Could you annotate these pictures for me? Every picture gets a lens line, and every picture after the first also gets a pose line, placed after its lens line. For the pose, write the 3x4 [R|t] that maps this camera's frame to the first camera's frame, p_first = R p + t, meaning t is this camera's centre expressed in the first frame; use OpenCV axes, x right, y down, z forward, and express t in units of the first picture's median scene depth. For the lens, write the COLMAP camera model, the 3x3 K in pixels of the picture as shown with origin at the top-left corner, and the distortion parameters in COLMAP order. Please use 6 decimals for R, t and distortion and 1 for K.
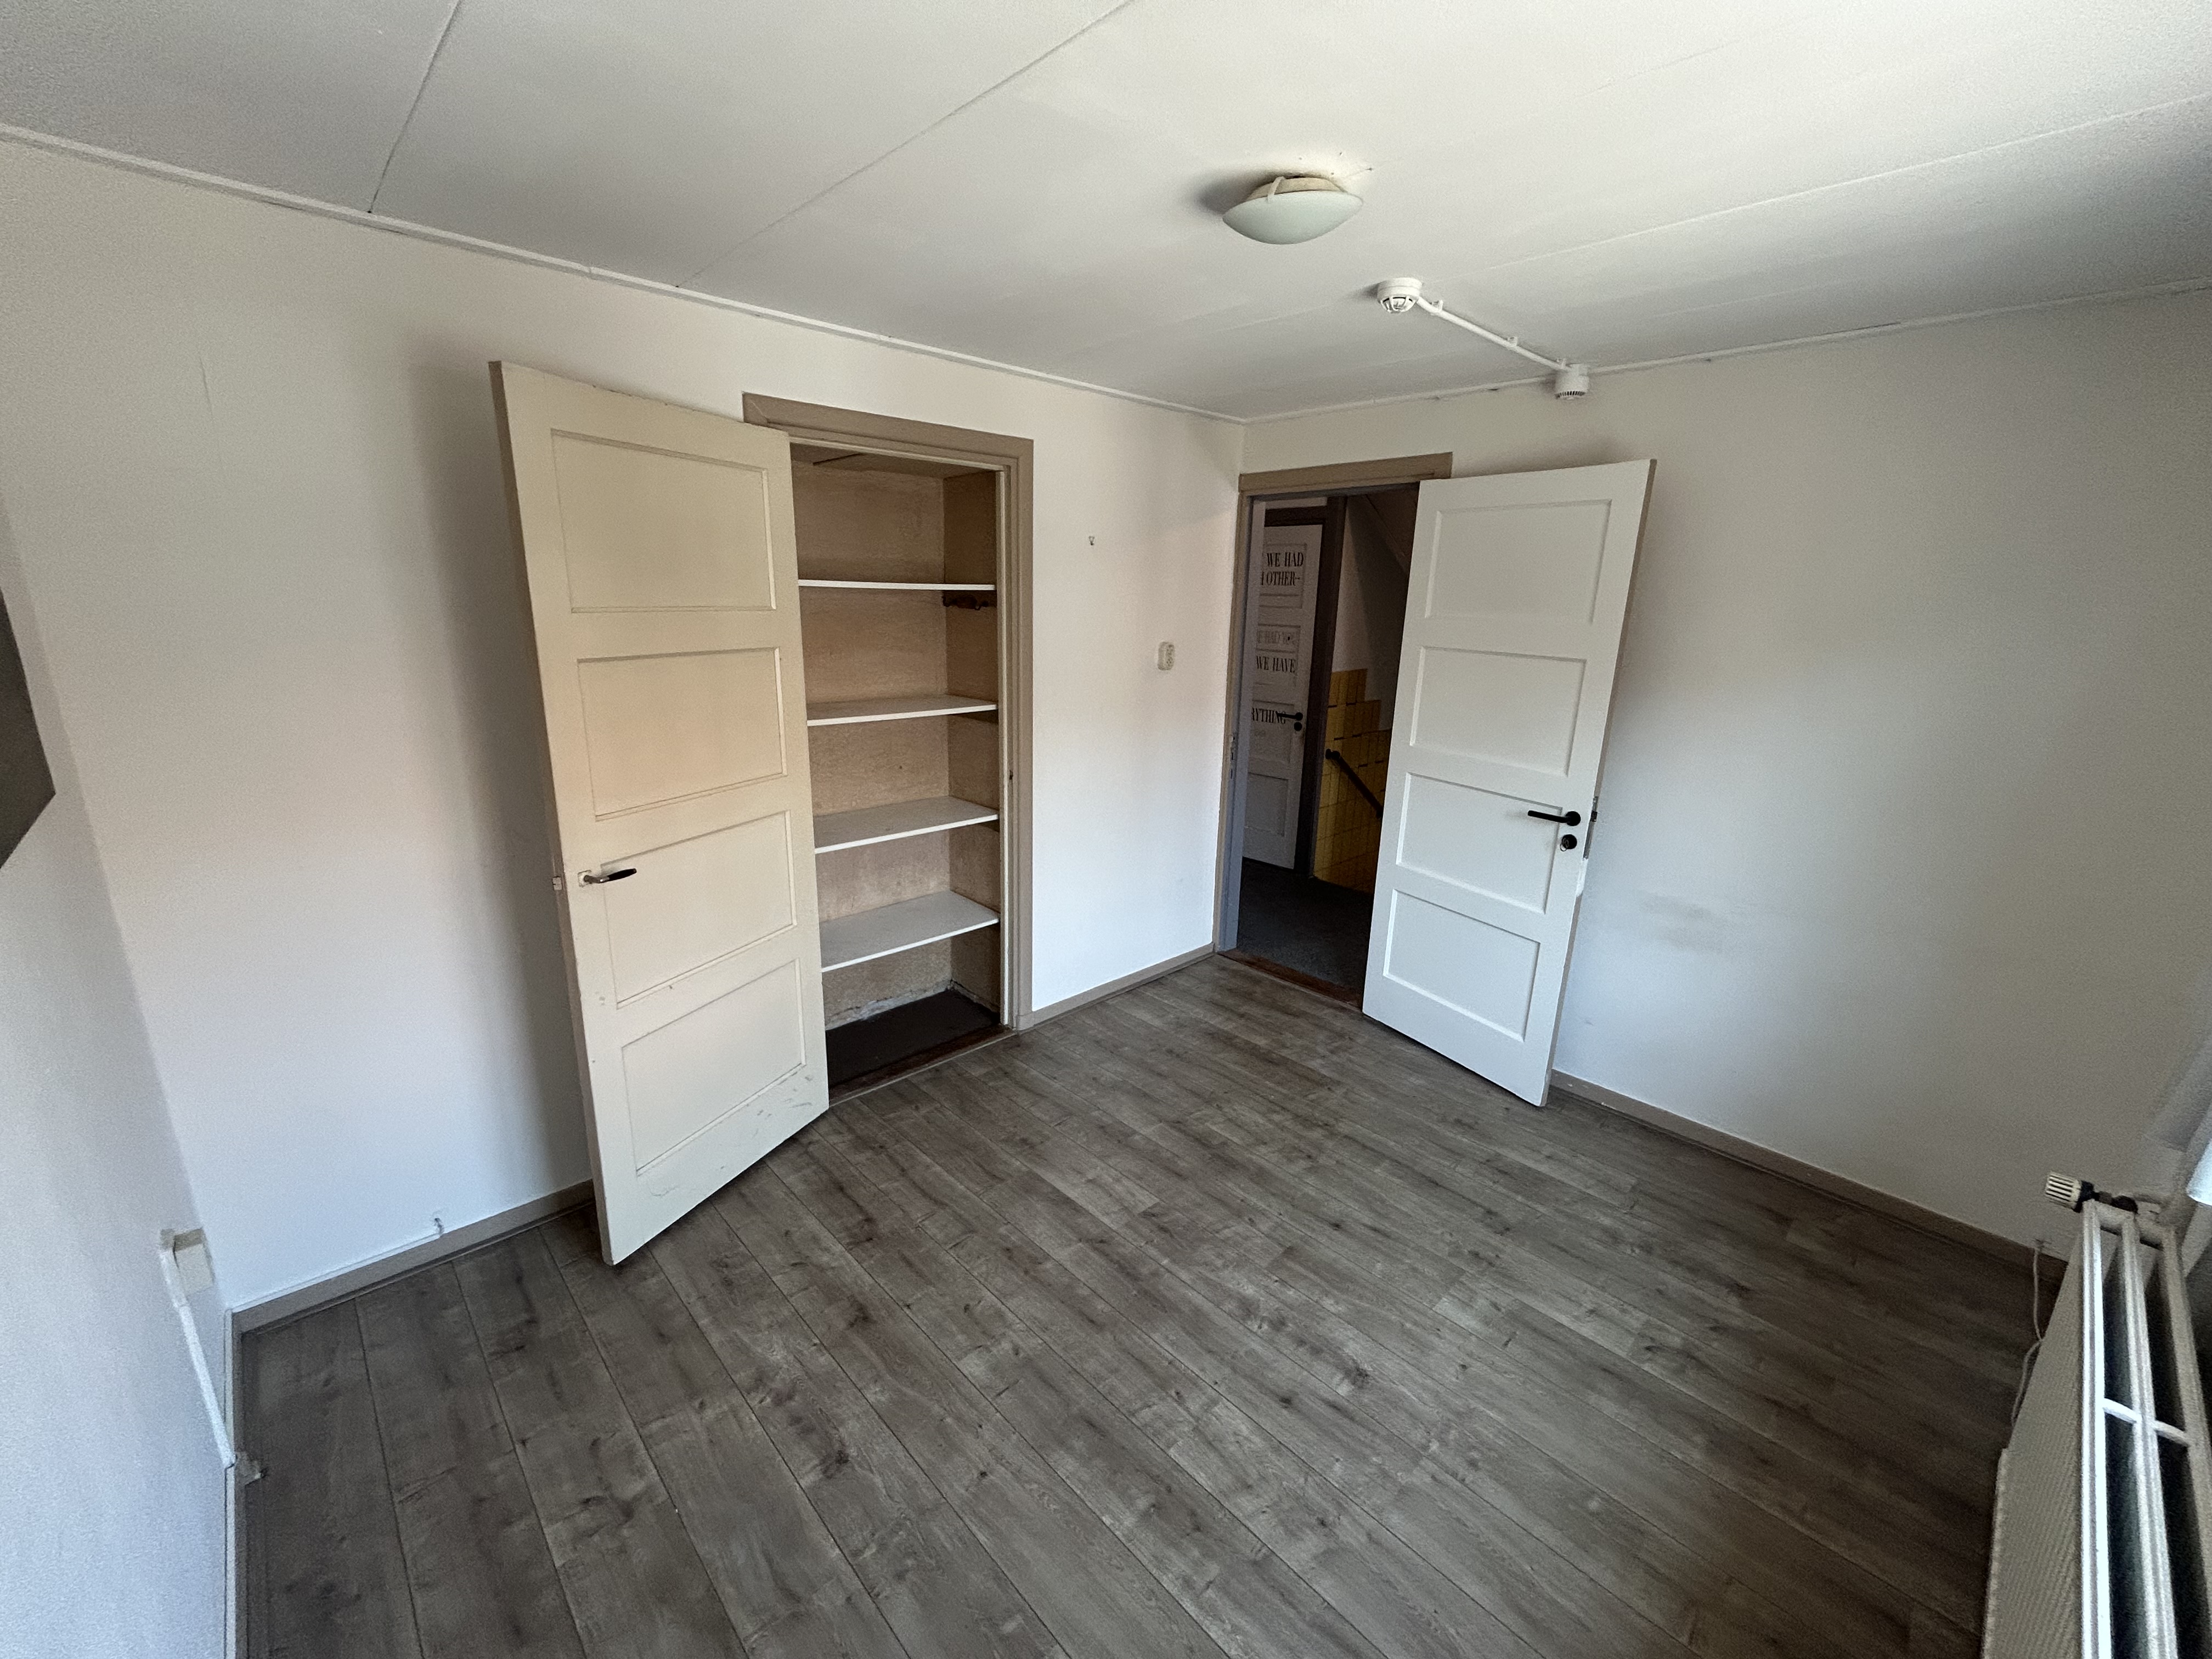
lens RADIAL K [[897.3, 0, 1103.4], [0, 897.3, 823.9], [0, 0, 1]] dist [-0.011840, 0.011158]
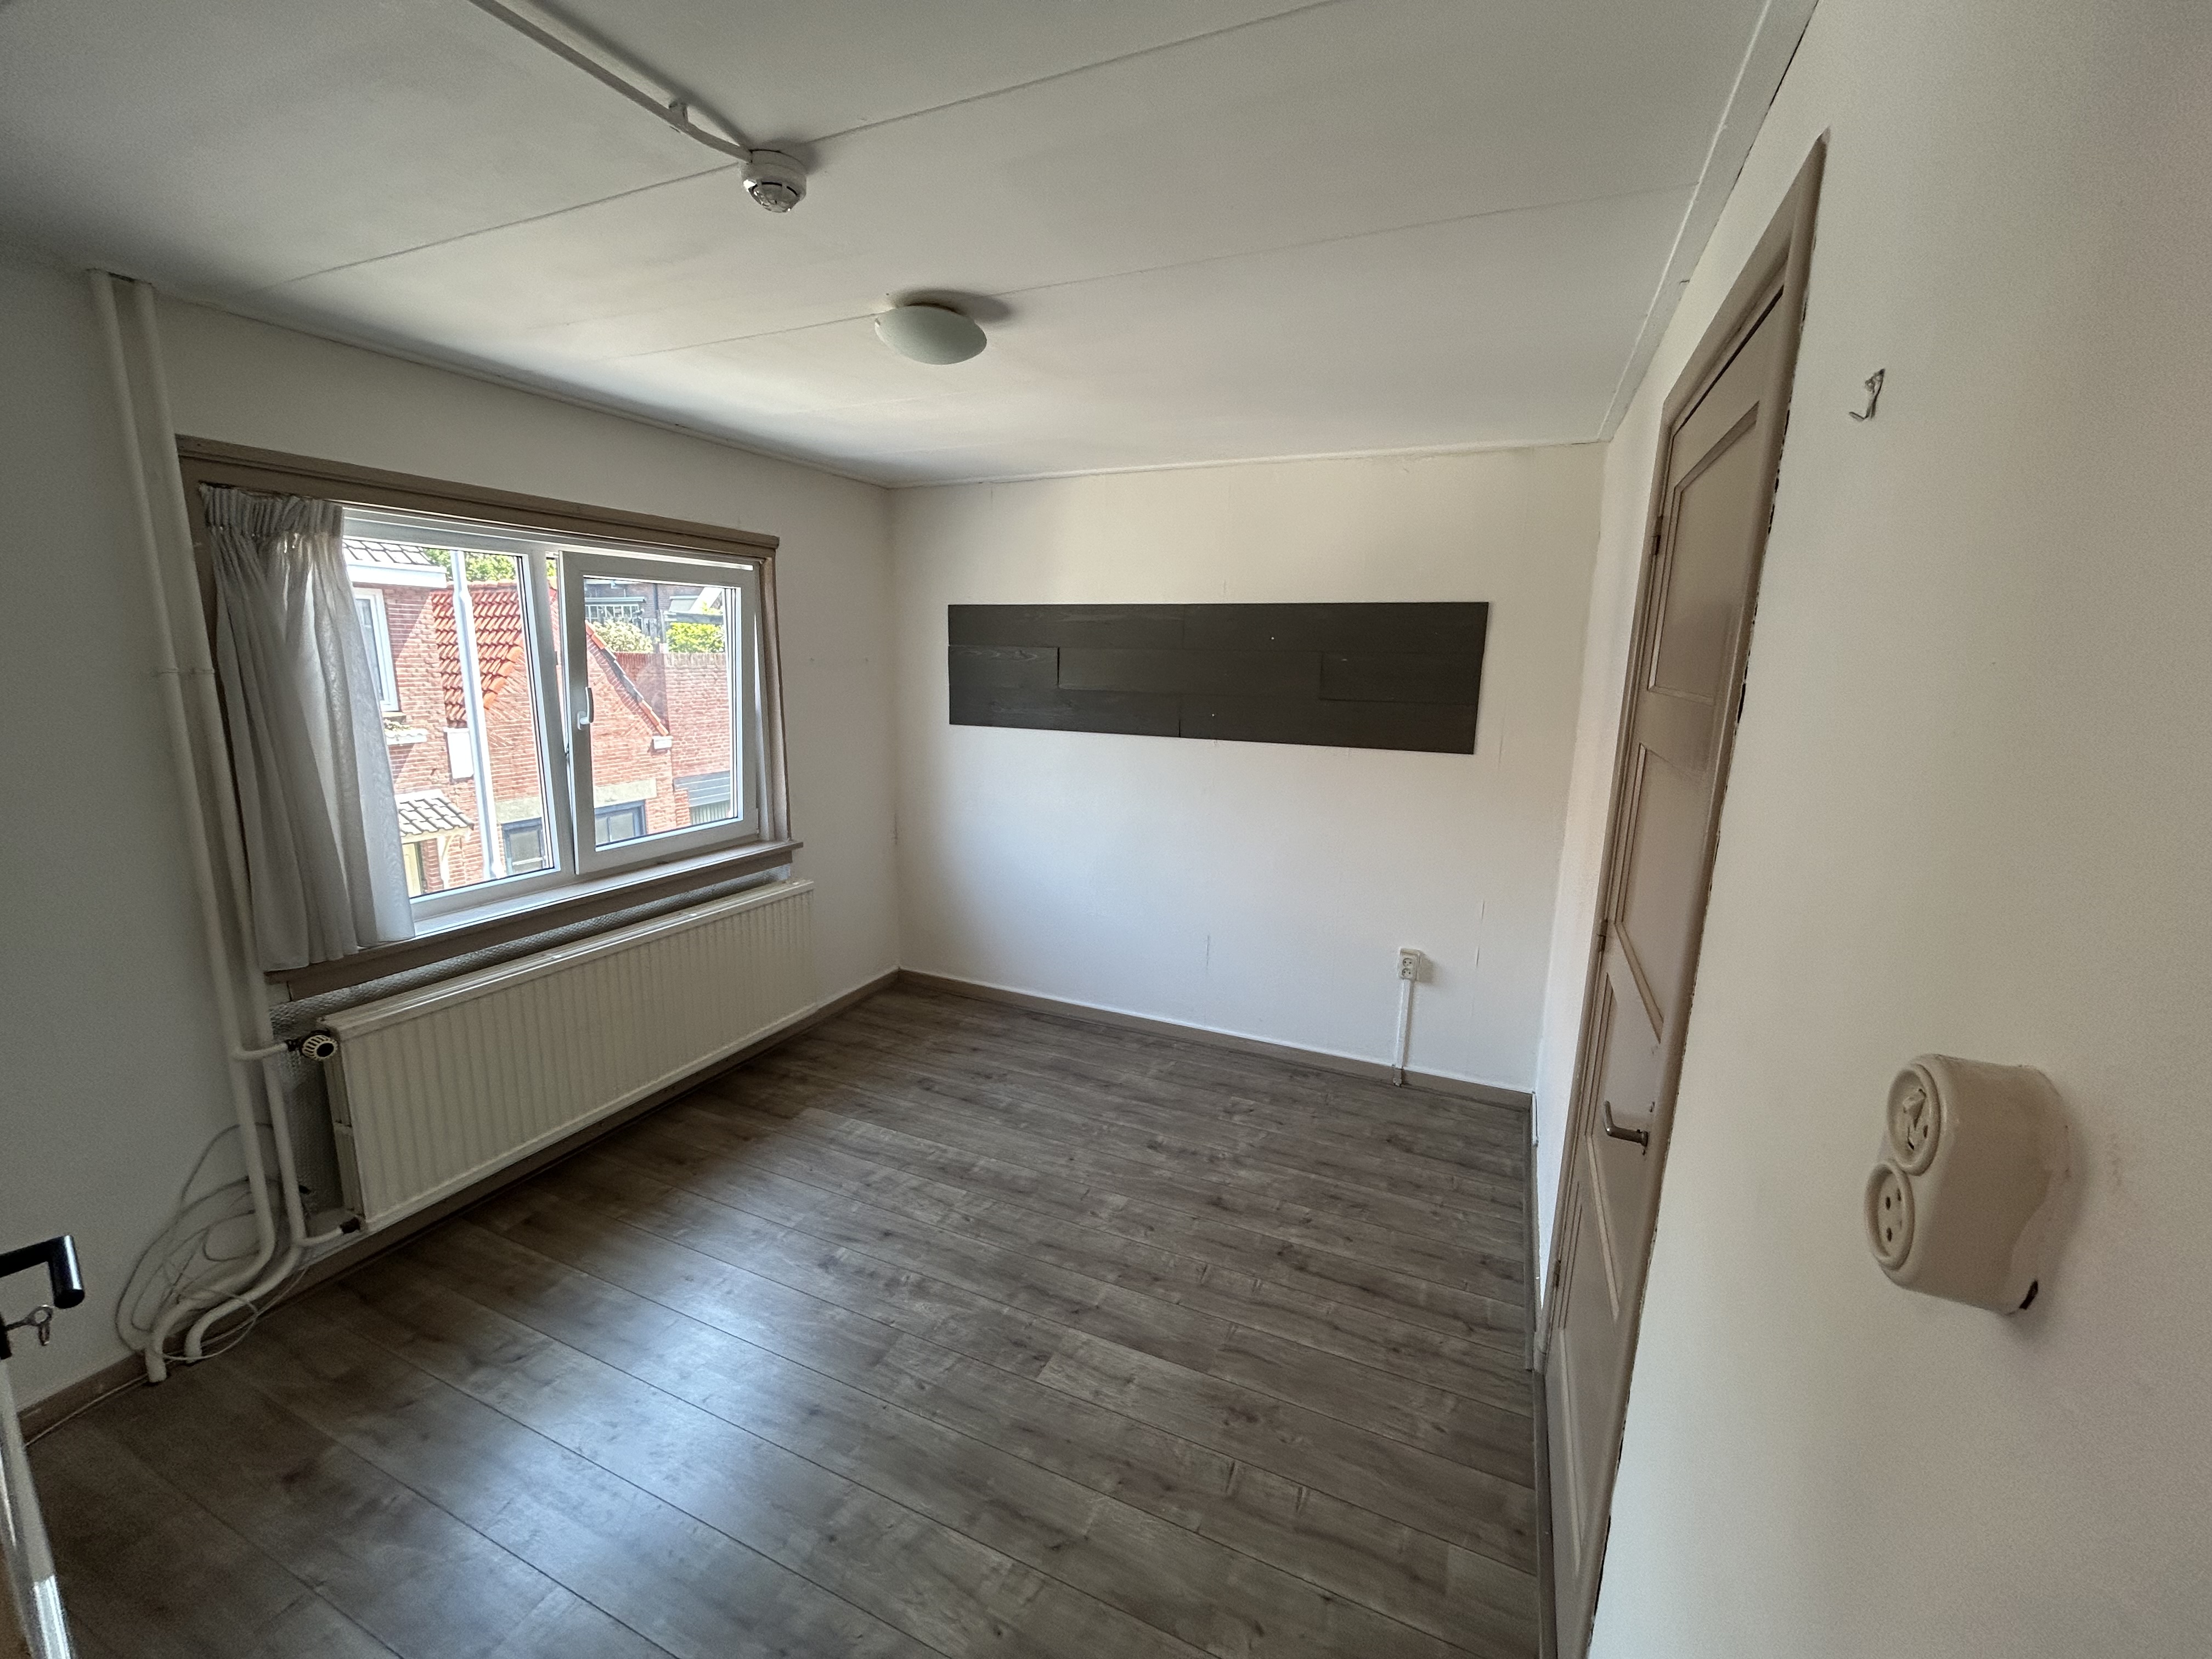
lens RADIAL K [[895.7, 0, 1103.9], [0, 895.7, 822.6], [0, 0, 1]] dist [0.001394, 0.000383]
pose [[-0.923513, 0.029262, -0.382450, 0.340555], [-0.137706, 0.905319, 0.401790, -0.419296], [0.357996, 0.423724, -0.832044, 1.678076]]
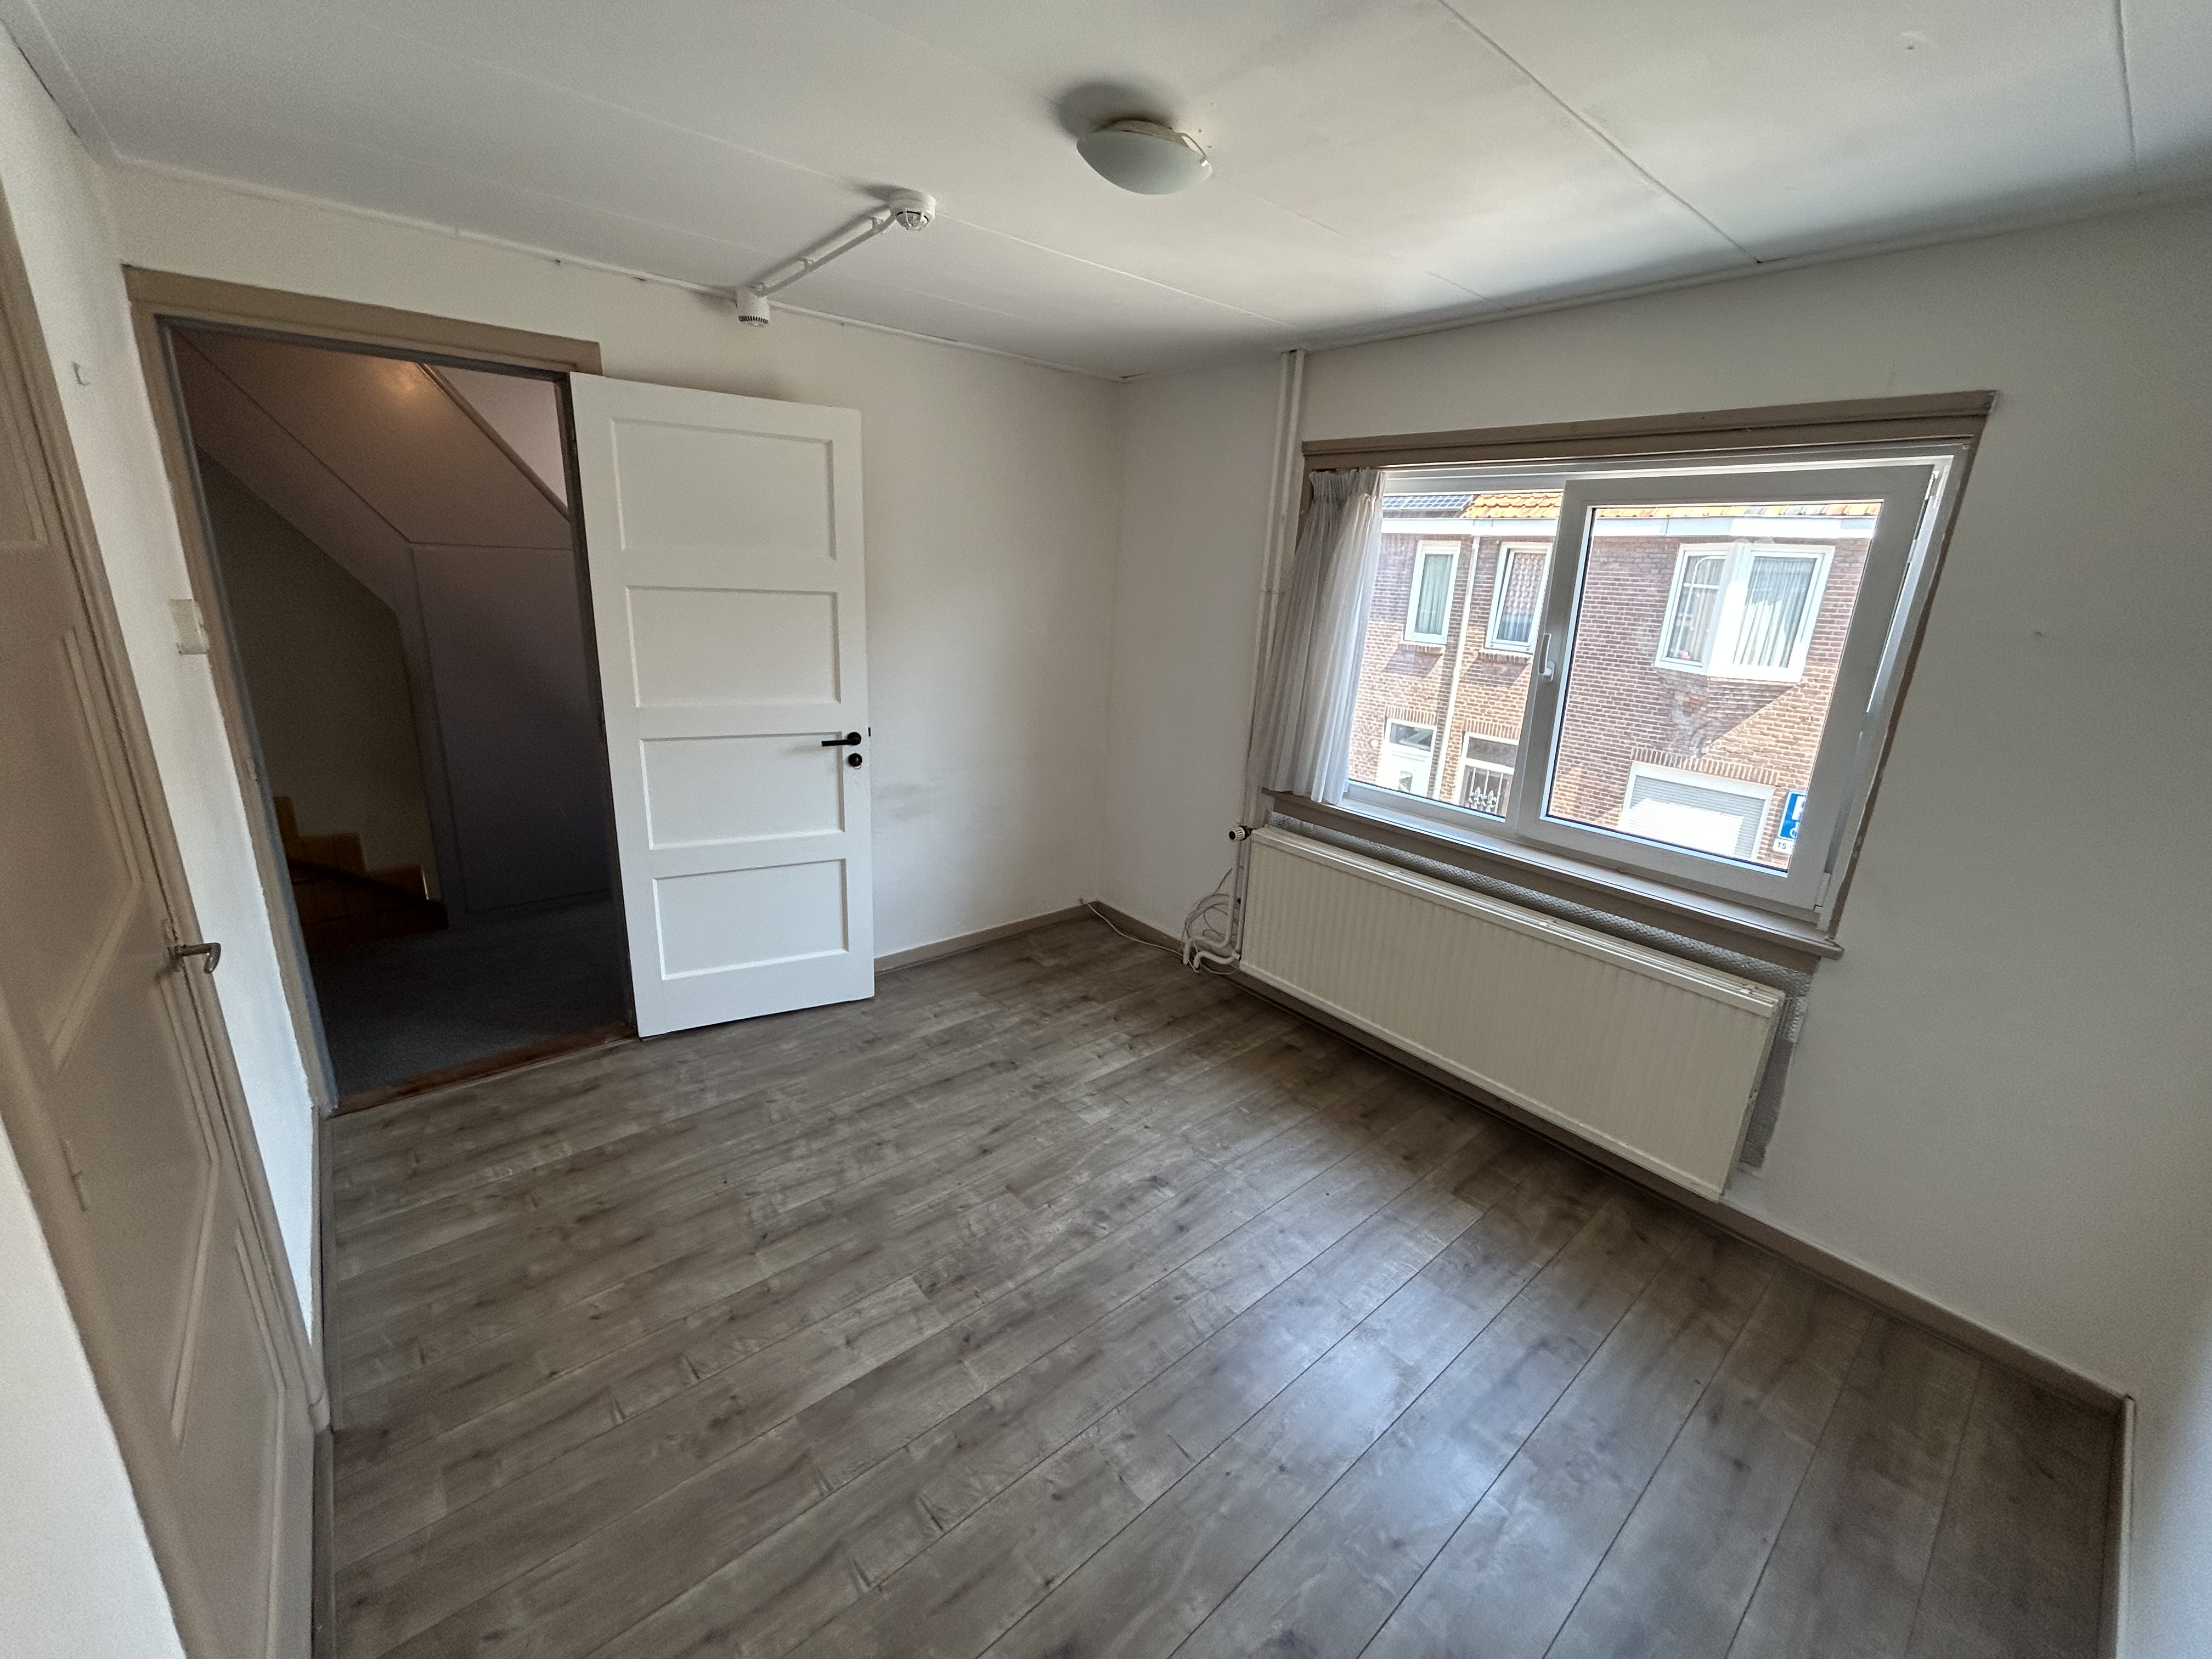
lens RADIAL K [[897.3, 0, 1103.4], [0, 897.3, 823.9], [0, 0, 1]] dist [-0.011840, 0.011158]
pose [[0.059997, -0.302698, 0.951196, -0.670150], [0.207003, 0.935970, 0.284796, -0.196788], [-0.976499, 0.179814, 0.118815, 0.734501]]
